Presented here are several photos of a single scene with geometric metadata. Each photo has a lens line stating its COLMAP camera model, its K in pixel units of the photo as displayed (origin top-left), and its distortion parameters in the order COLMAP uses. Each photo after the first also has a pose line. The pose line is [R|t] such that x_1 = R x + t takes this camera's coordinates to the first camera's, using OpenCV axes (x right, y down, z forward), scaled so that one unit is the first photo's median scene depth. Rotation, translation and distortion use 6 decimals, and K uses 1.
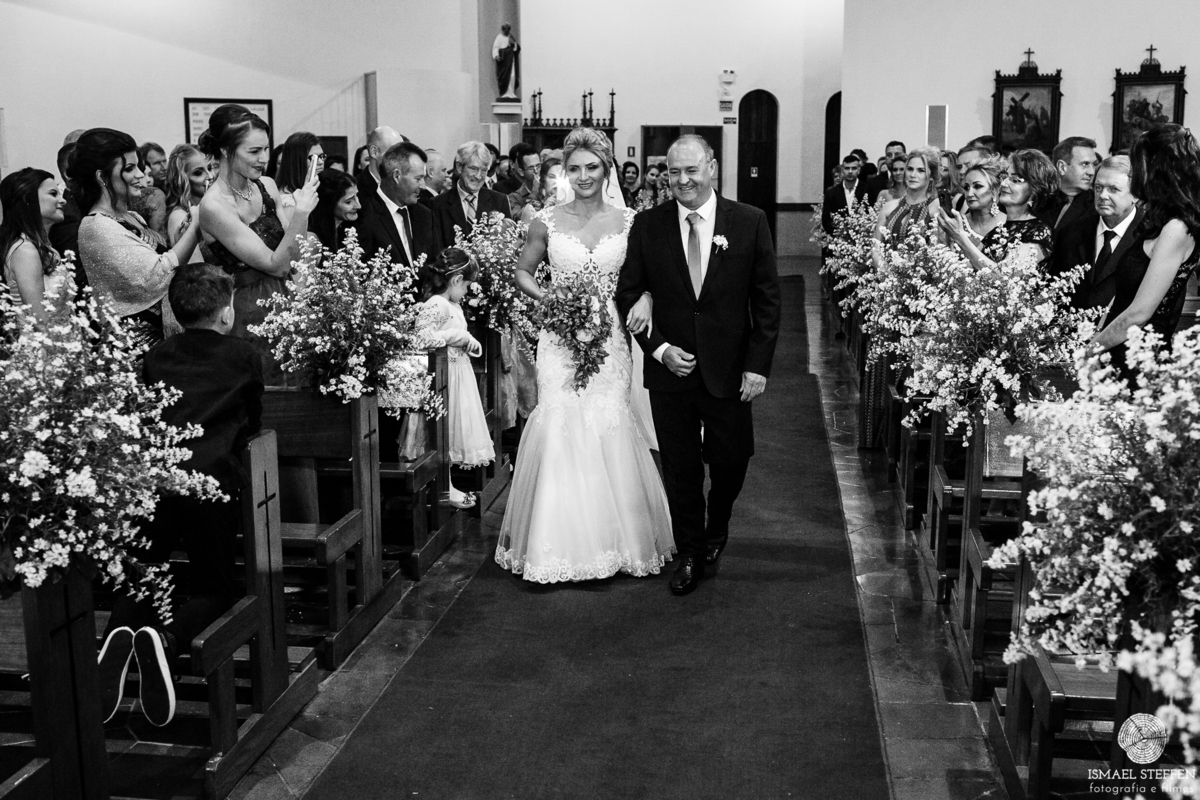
lens RADIAL K [[1420.2, 0, 592.0], [0, 1420.2, 451.2], [0, 0, 1]] dist [-0.079545, 0.051706]
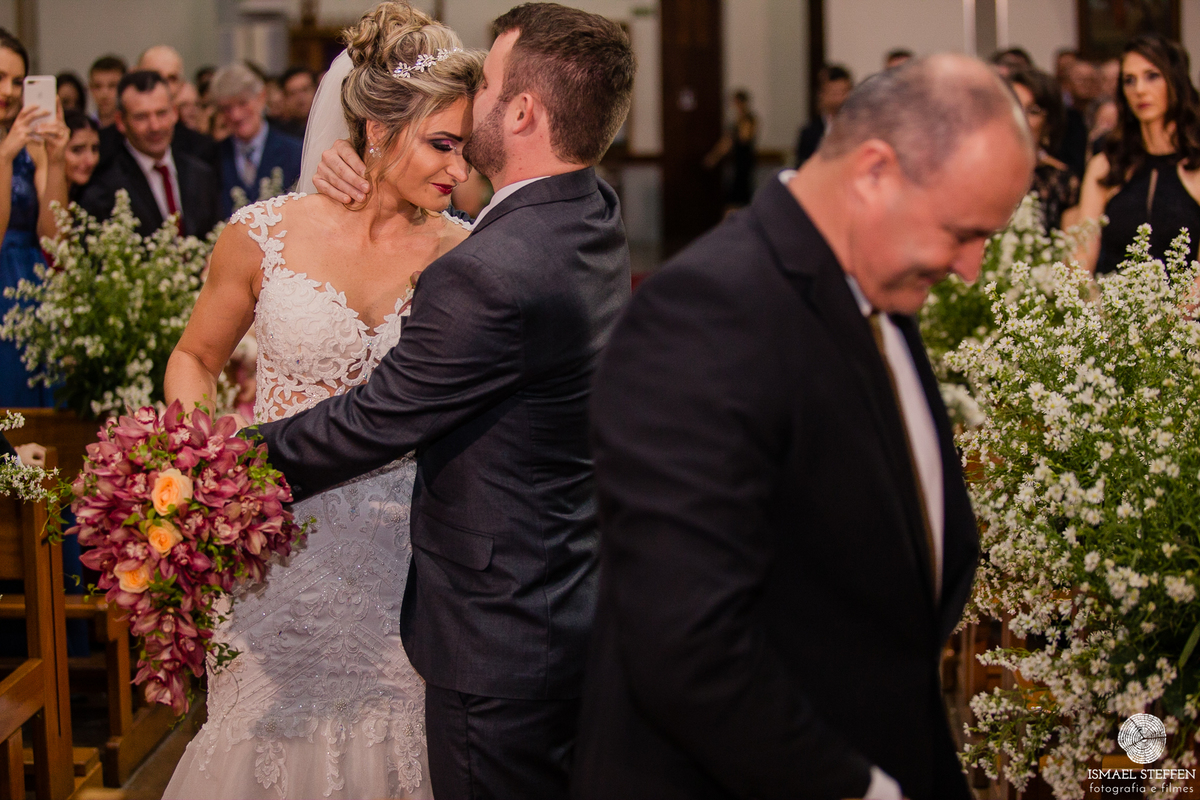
lens RADIAL K [[2835.9, 0, 600.0], [0, 2835.9, 400.0], [0, 0, 1]] dist [-0.304392, -0.034045]
pose [[0.996876, -0.024997, 0.074923, -0.037581], [0.031534, 0.995675, -0.087386, 0.090841], [-0.072414, 0.089475, 0.993353, -0.486049]]
